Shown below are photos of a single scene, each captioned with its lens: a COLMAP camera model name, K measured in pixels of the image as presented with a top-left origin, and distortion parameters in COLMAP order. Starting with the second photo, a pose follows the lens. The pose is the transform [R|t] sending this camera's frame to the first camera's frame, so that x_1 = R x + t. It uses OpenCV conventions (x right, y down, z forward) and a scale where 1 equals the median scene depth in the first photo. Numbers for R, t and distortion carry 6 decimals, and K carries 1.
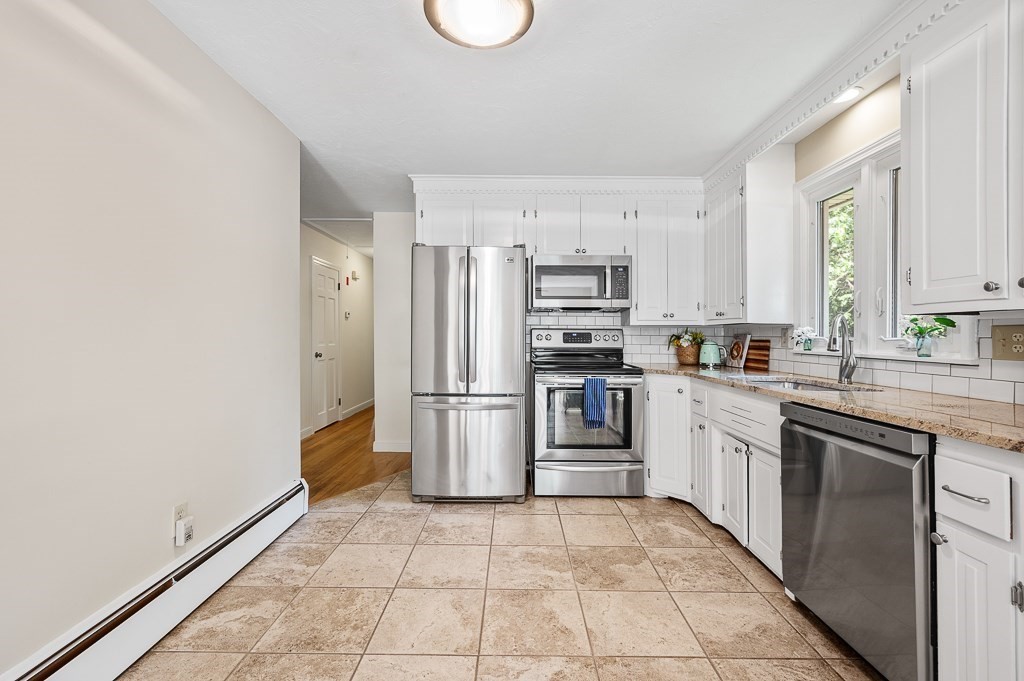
lens RADIAL K [[432.9, 0, 516.1], [0, 432.9, 344.9], [0, 0, 1]] dist [0.001221, 0.000282]
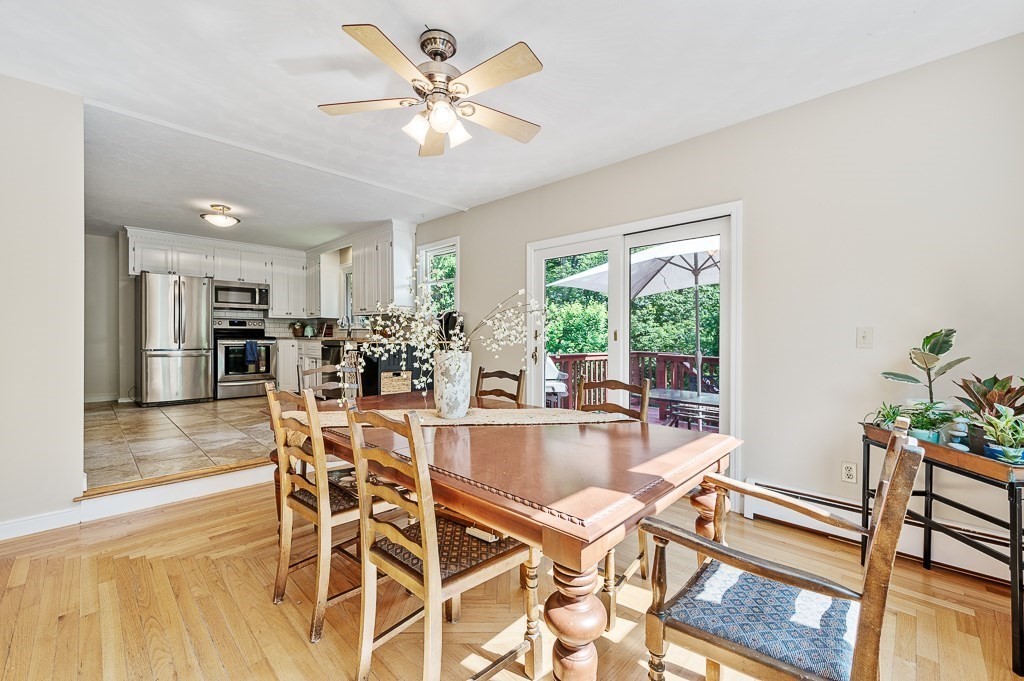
lens RADIAL K [[432.9, 0, 520.7], [0, 432.9, 330.9], [0, 0, 1]] dist [0.001221, 0.000282]
pose [[0.691680, 0.005934, 0.722180, -0.400084], [0.015125, 0.999628, -0.022699, 0.084255], [-0.722046, 0.026623, 0.691333, -1.307818]]
